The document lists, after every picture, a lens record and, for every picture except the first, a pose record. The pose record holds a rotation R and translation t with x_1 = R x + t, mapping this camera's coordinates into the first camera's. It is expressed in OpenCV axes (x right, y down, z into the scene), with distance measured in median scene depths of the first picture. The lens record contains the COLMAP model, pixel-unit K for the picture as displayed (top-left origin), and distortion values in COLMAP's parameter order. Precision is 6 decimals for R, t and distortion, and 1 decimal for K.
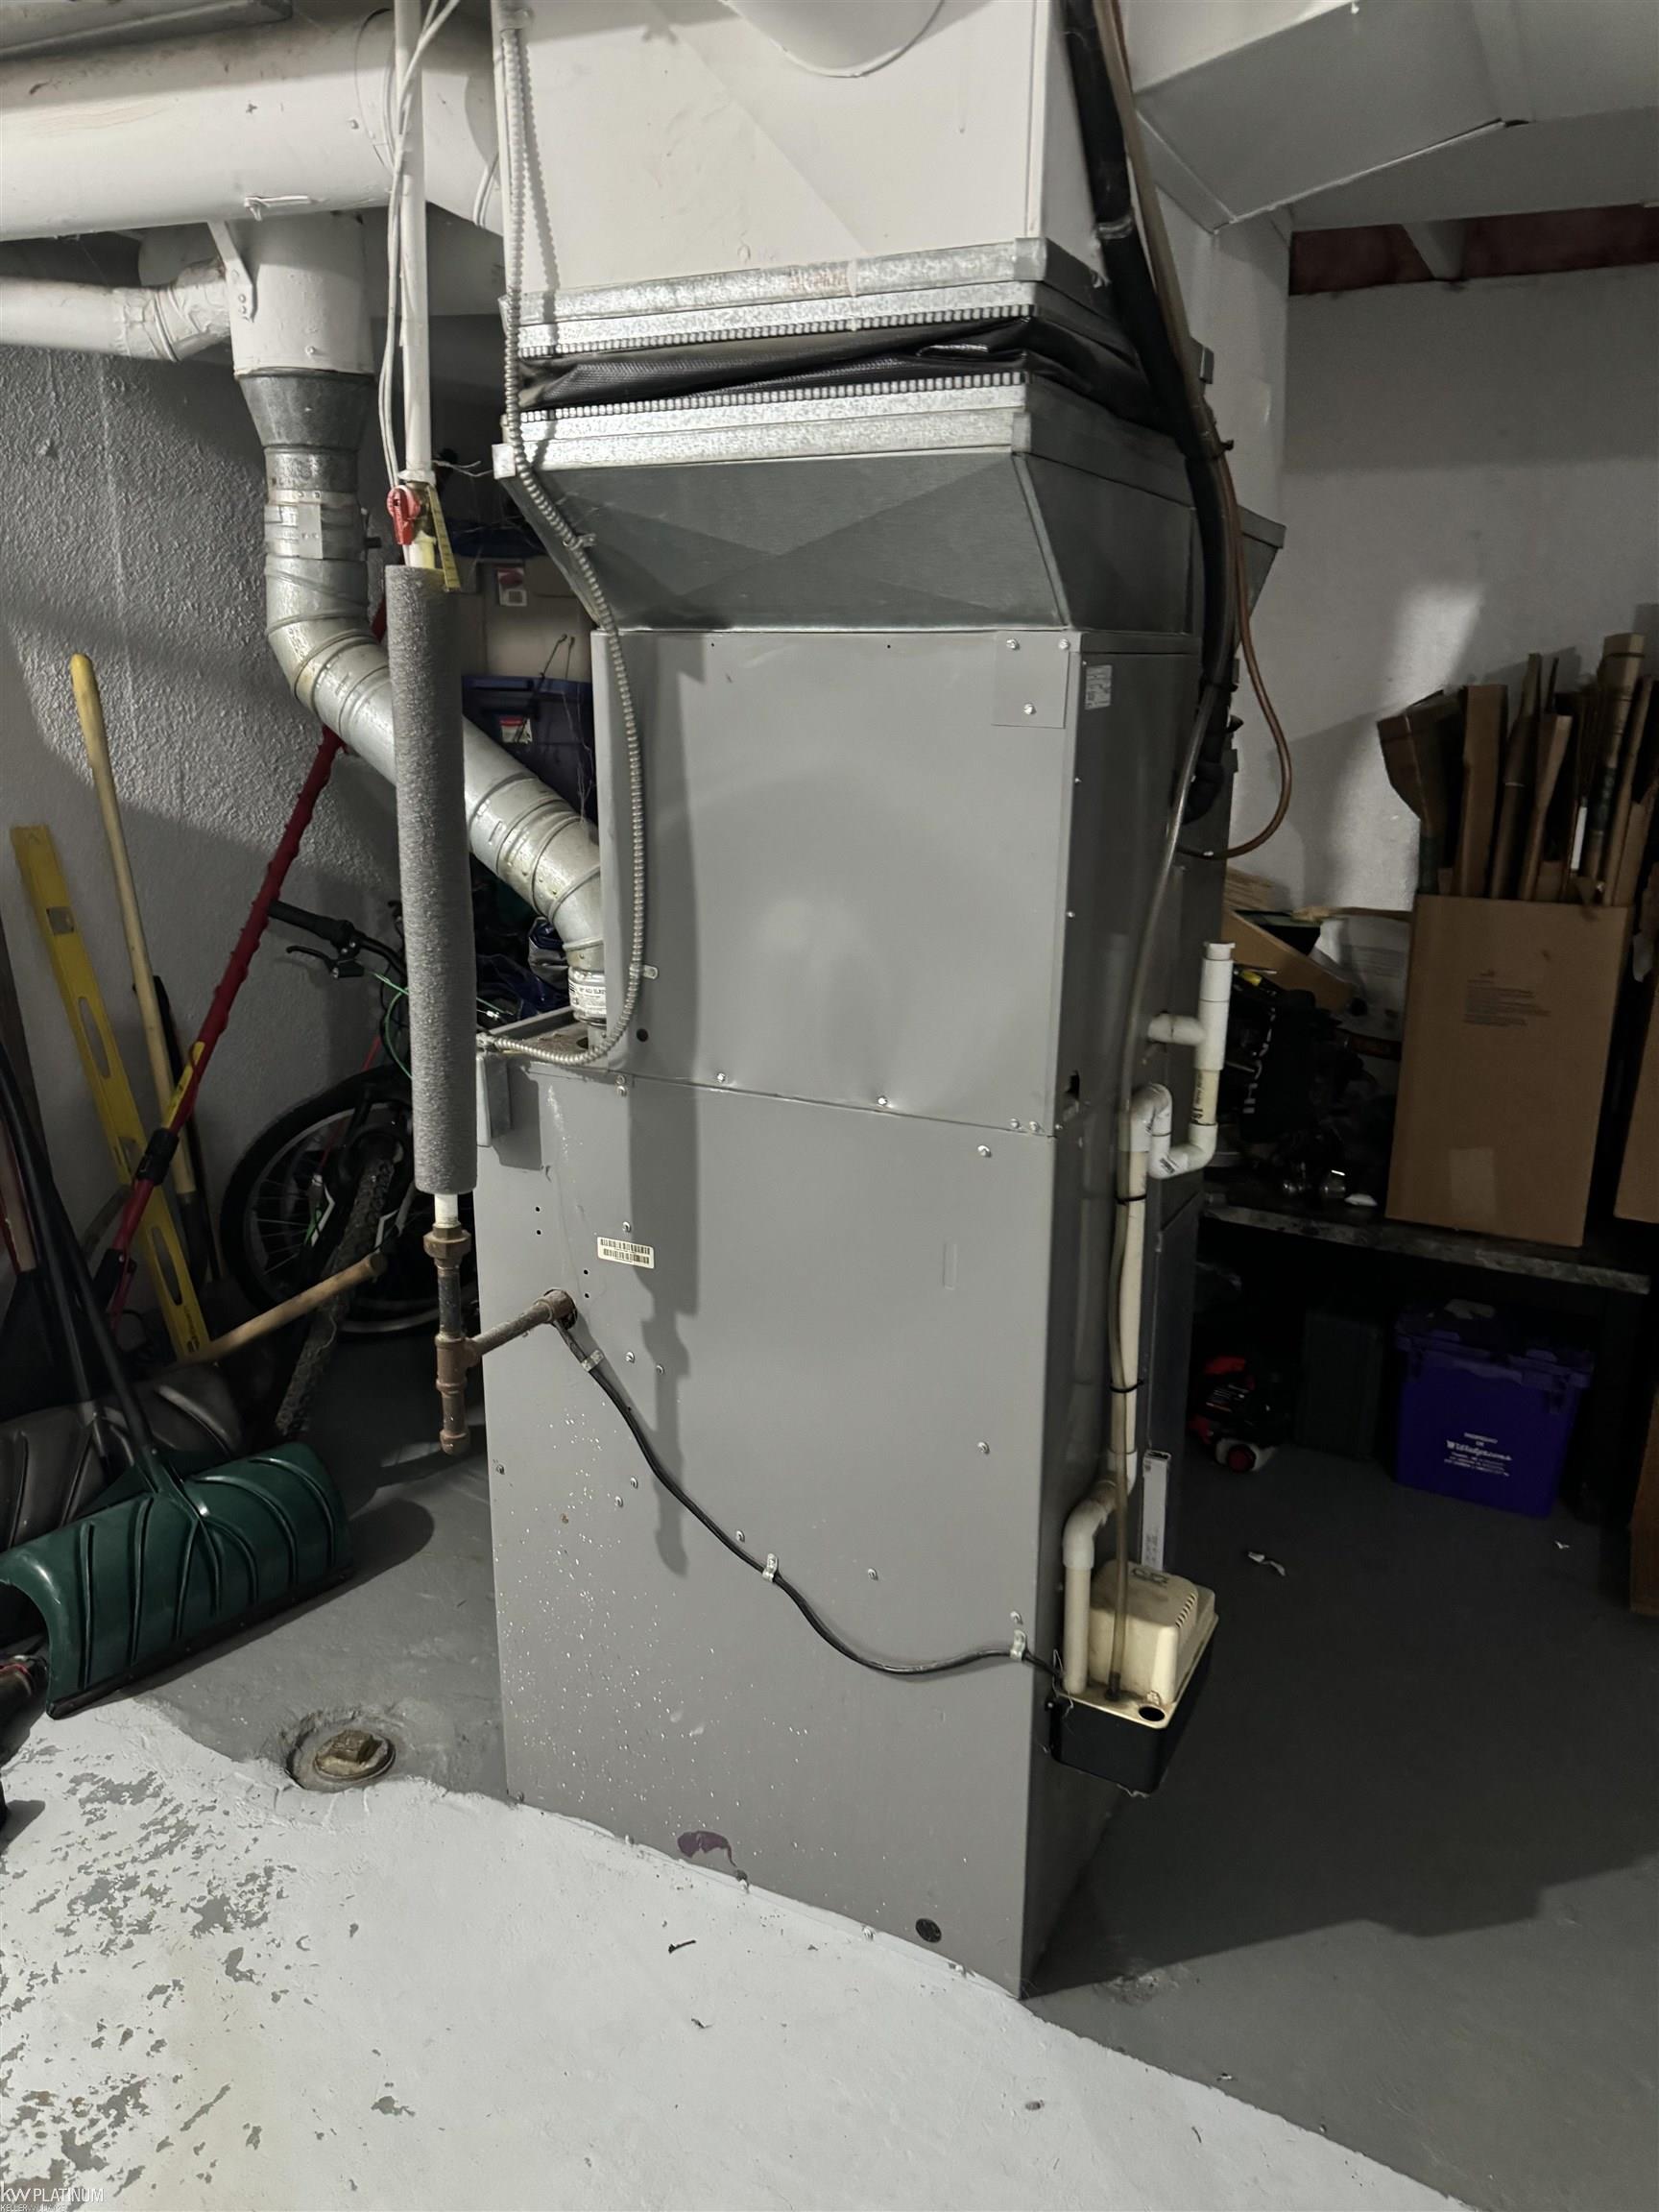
lens RADIAL K [[1563.8, 0, 829.5], [0, 1563.8, 1106.0], [0, 0, 1]] dist [0.026852, -0.041253]
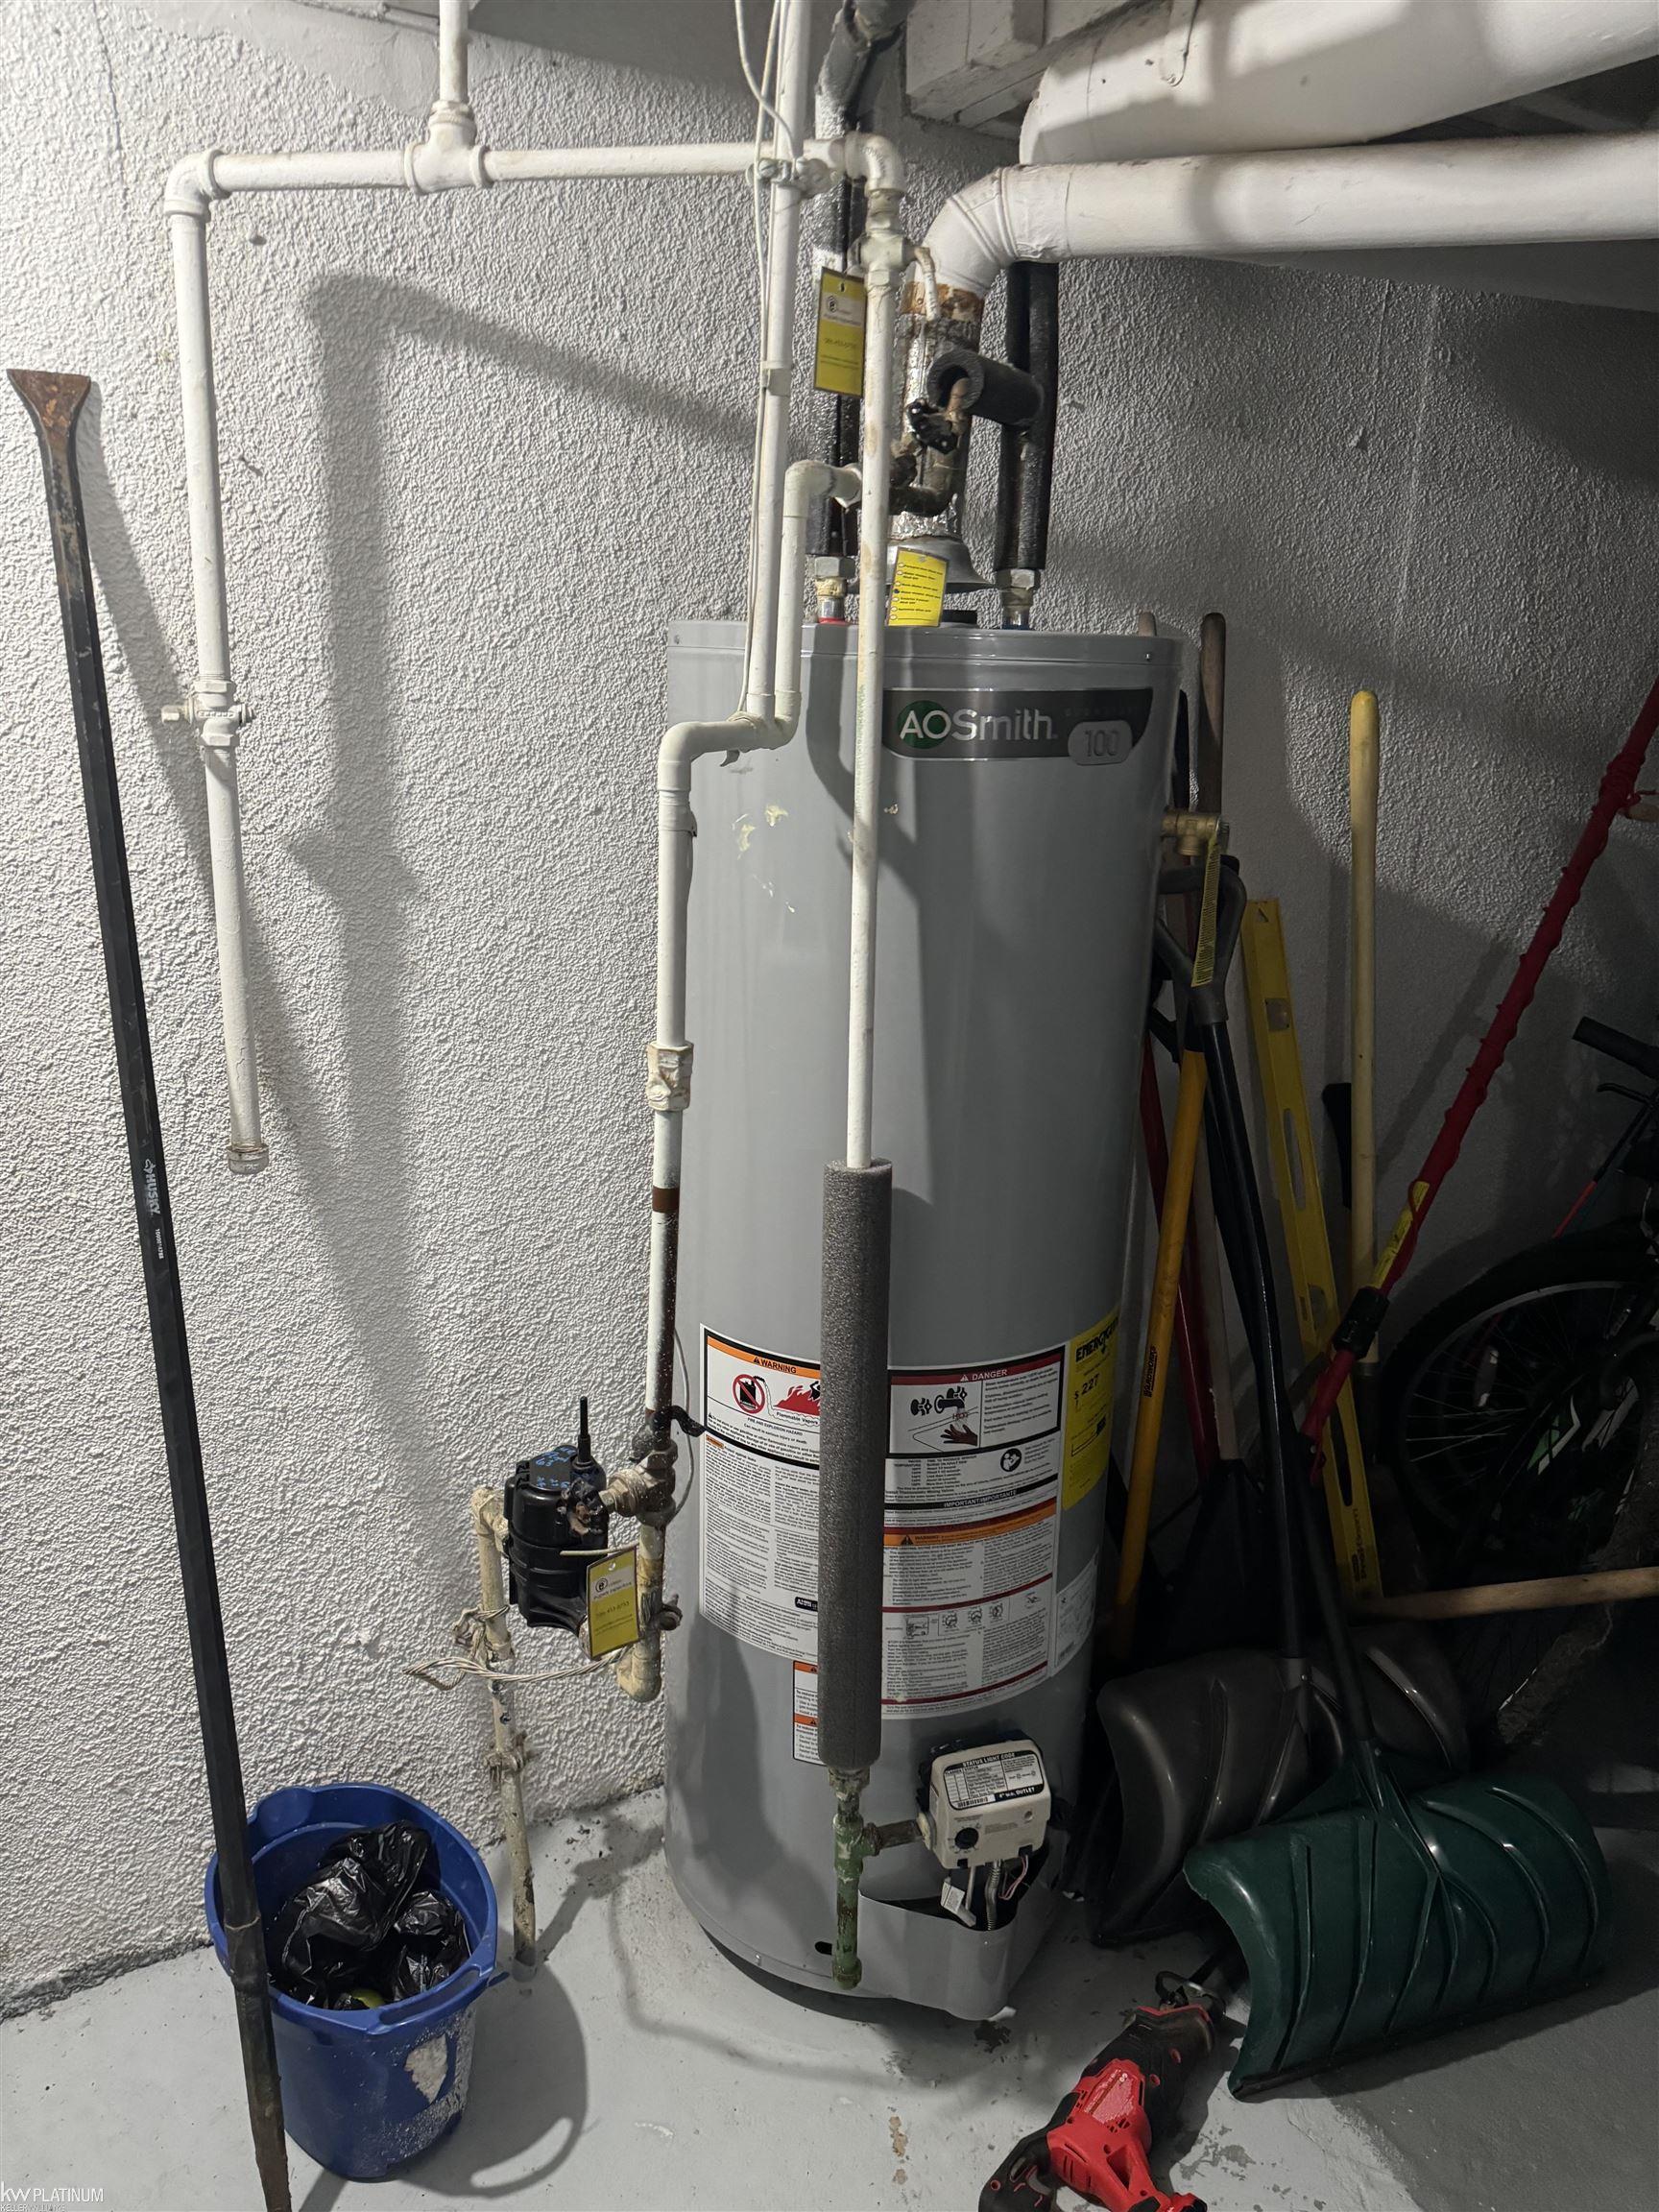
lens RADIAL K [[1563.8, 0, 829.5], [0, 1563.8, 1106.0], [0, 0, 1]] dist [0.026852, -0.041253]
pose [[0.848039, 0.128305, -0.514168, -0.267689], [-0.139412, 0.990086, 0.017128, -0.053022], [0.511268, 0.057156, 0.857519, 0.183162]]
